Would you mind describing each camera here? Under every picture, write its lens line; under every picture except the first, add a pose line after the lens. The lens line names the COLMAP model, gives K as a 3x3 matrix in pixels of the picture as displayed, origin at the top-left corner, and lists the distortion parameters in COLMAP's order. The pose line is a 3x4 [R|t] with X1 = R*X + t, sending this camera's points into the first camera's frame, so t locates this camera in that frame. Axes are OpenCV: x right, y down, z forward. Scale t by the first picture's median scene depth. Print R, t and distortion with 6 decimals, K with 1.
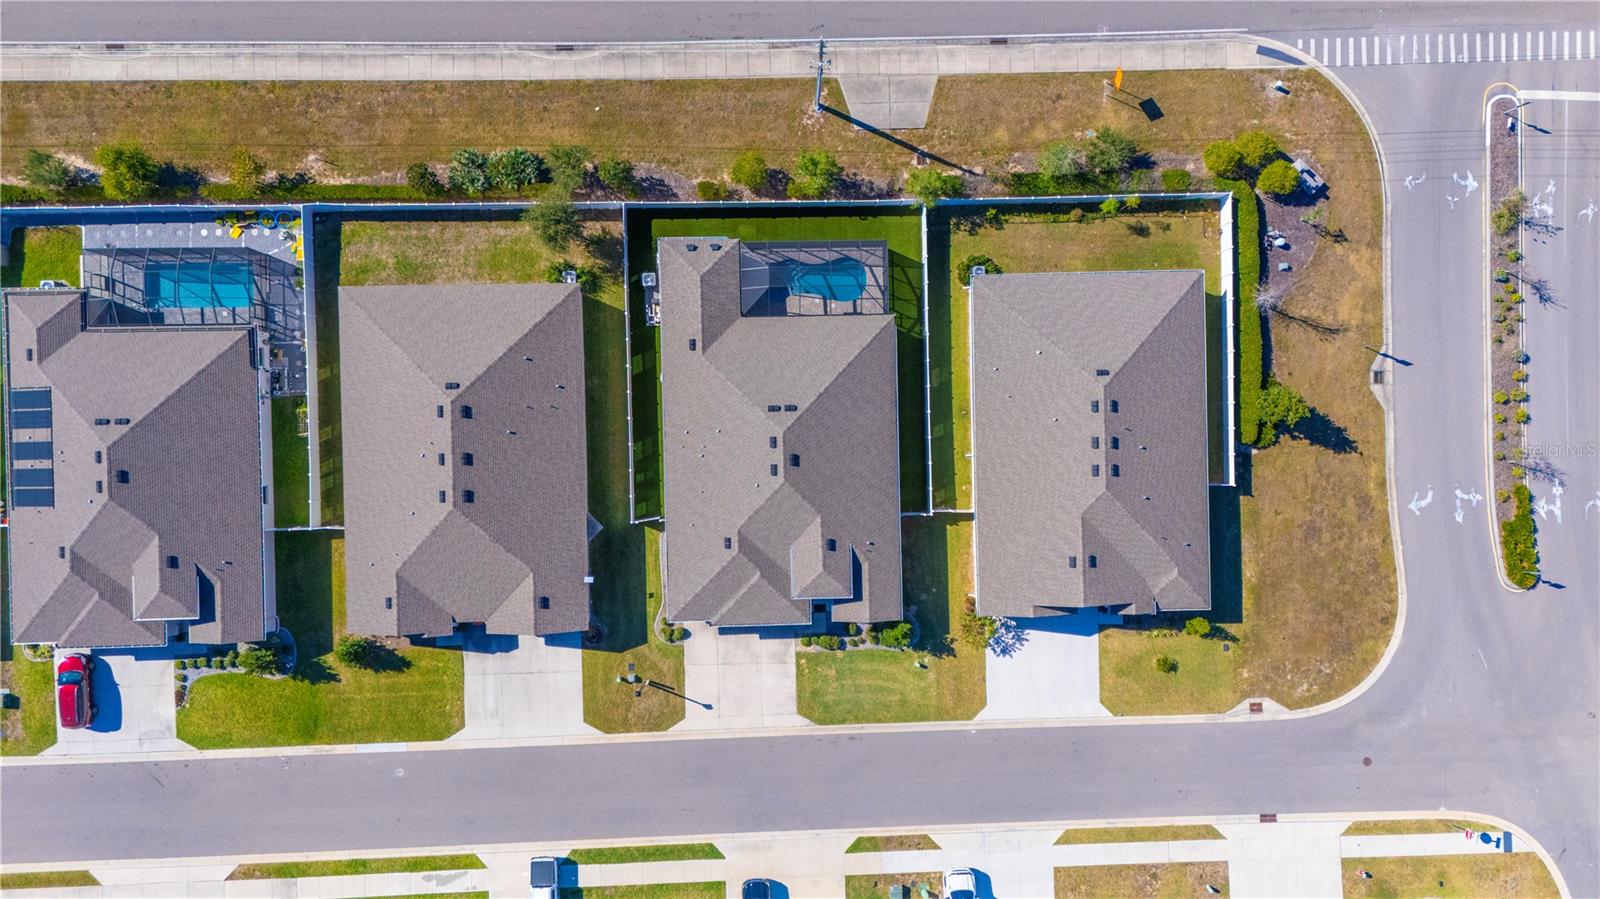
lens RADIAL K [[1192.6, 0, 805.9], [0, 1192.6, 452.2], [0, 0, 1]] dist [0.048202, -0.041962]
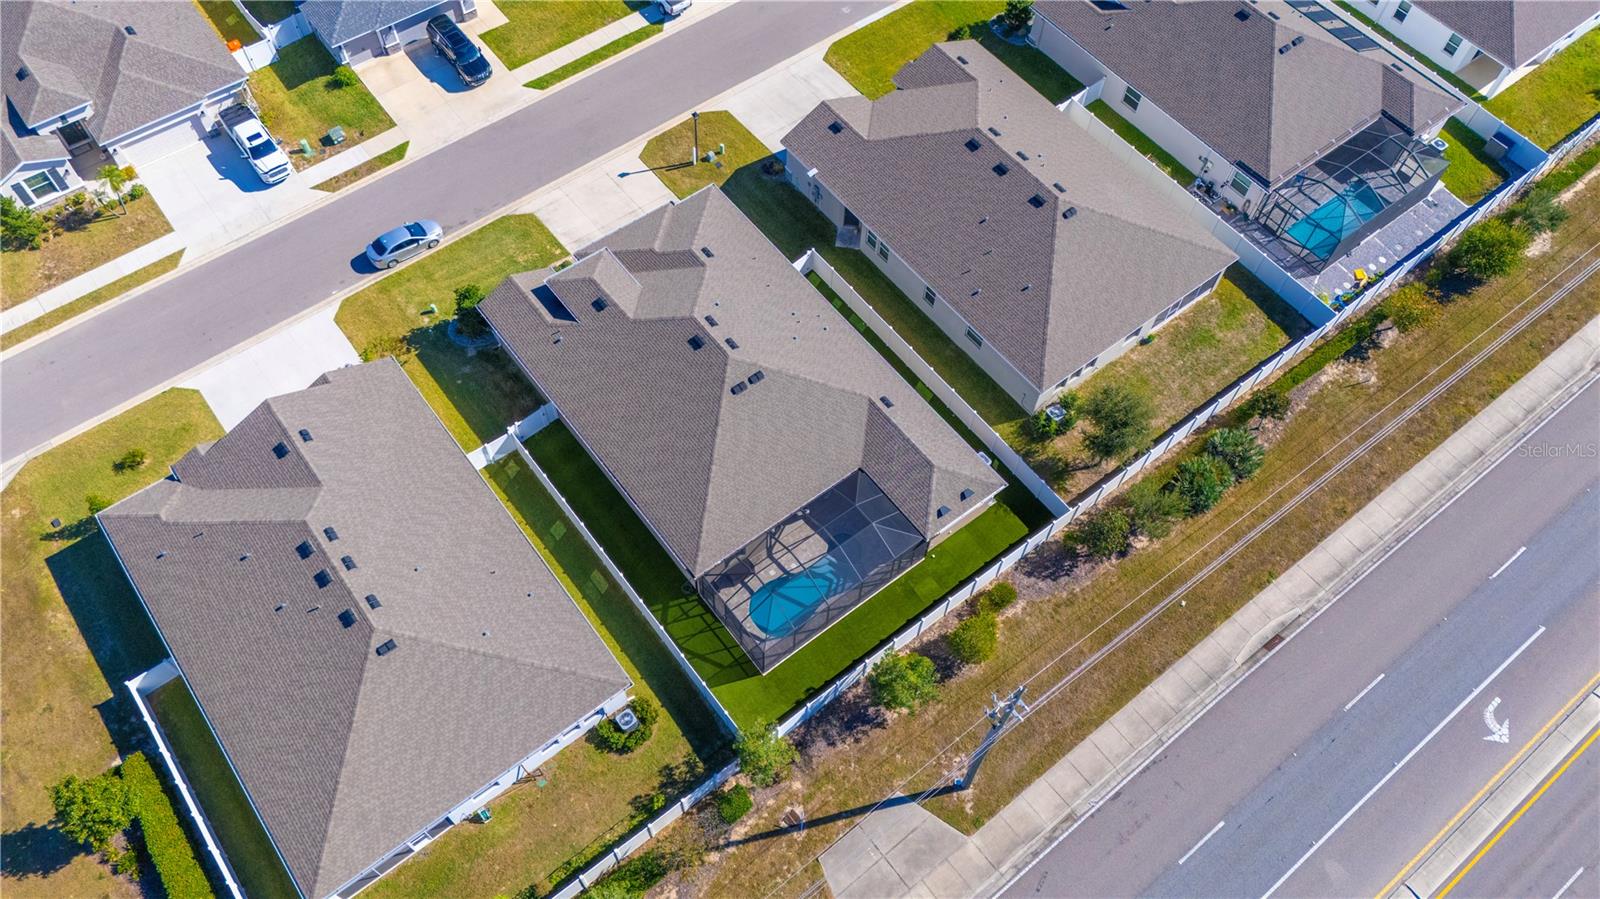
lens RADIAL K [[1192.6, 0, 801.2], [0, 1192.6, 448.7], [0, 0, 1]] dist [0.048202, -0.041962]
pose [[-0.800713, 0.474330, -0.365882, 0.242648], [-0.595131, -0.699591, 0.395464, -0.373745], [-0.068387, 0.534401, 0.842460, 0.341138]]
